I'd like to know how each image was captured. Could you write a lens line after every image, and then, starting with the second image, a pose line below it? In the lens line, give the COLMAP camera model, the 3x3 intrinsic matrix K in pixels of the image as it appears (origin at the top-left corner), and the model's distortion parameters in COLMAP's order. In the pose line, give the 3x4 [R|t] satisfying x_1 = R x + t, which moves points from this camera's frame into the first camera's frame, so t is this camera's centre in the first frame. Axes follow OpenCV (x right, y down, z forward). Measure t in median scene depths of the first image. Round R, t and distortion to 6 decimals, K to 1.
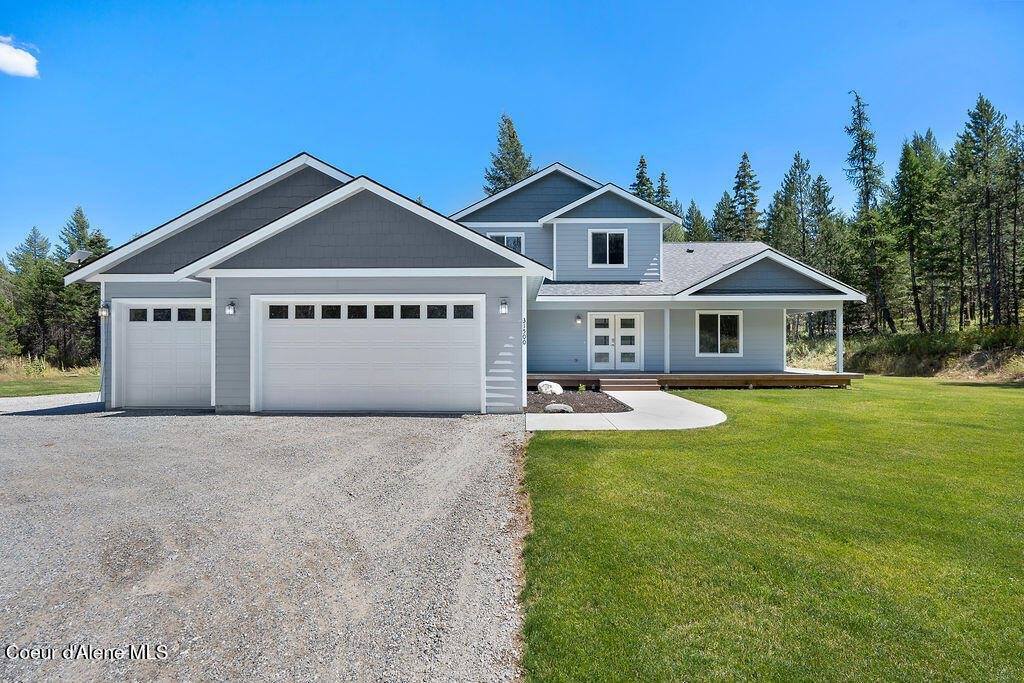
lens RADIAL K [[446.0, 0, 511.0], [0, 446.0, 342.0], [0, 0, 1]] dist [-0.007861, 0.000566]
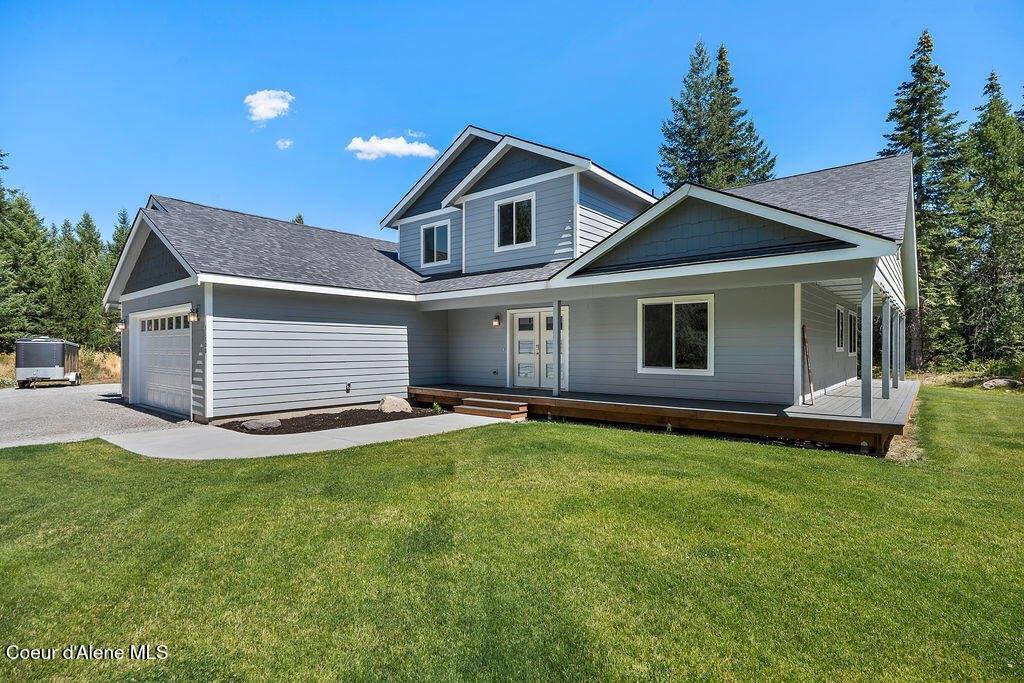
lens RADIAL K [[514.3, 0, 510.8], [0, 514.3, 343.9], [0, 0, 1]] dist [-0.000806, -0.000394]
pose [[0.771208, -0.006432, -0.636551, 0.737977], [-0.000362, 0.999944, -0.010543, -0.000248], [0.636583, 0.008362, 0.771163, 0.331184]]
